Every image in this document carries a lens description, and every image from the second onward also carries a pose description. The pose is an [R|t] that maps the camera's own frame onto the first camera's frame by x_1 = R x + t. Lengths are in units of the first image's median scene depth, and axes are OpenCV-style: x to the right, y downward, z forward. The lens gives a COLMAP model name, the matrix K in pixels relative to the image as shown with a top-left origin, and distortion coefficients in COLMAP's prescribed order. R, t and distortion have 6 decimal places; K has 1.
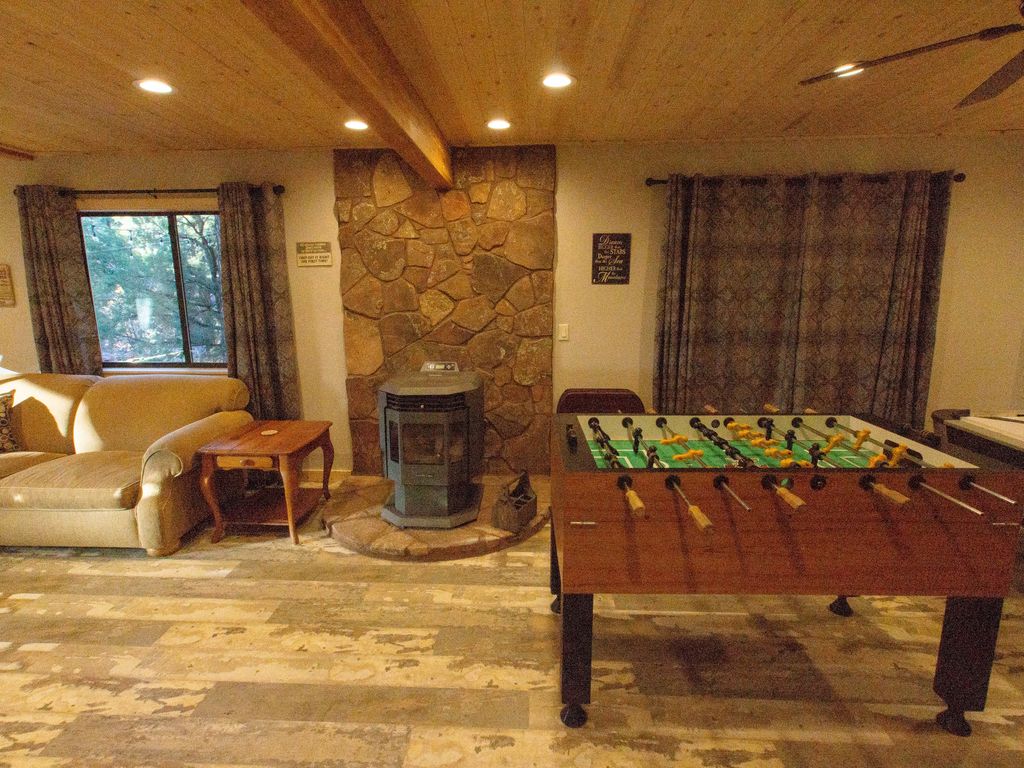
lens RADIAL K [[540.7, 0, 512.0], [0, 540.7, 384.0], [0, 0, 1]] dist [-0.002146, -0.002039]
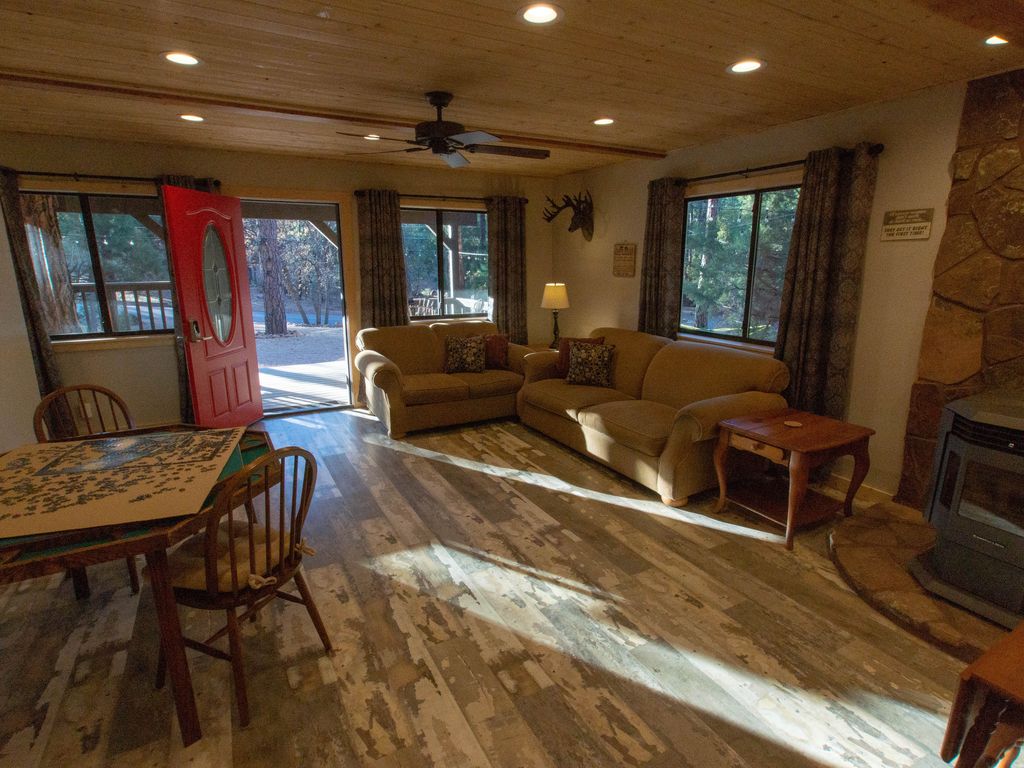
lens RADIAL K [[543.0, 0, 512.0], [0, 543.0, 384.0], [0, 0, 1]] dist [-0.003436, 0.010399]
pose [[0.513834, 0.198301, -0.834656, 0.062207], [-0.158293, 0.978128, 0.134938, -0.024473], [0.843159, 0.062785, 0.533985, 0.083481]]
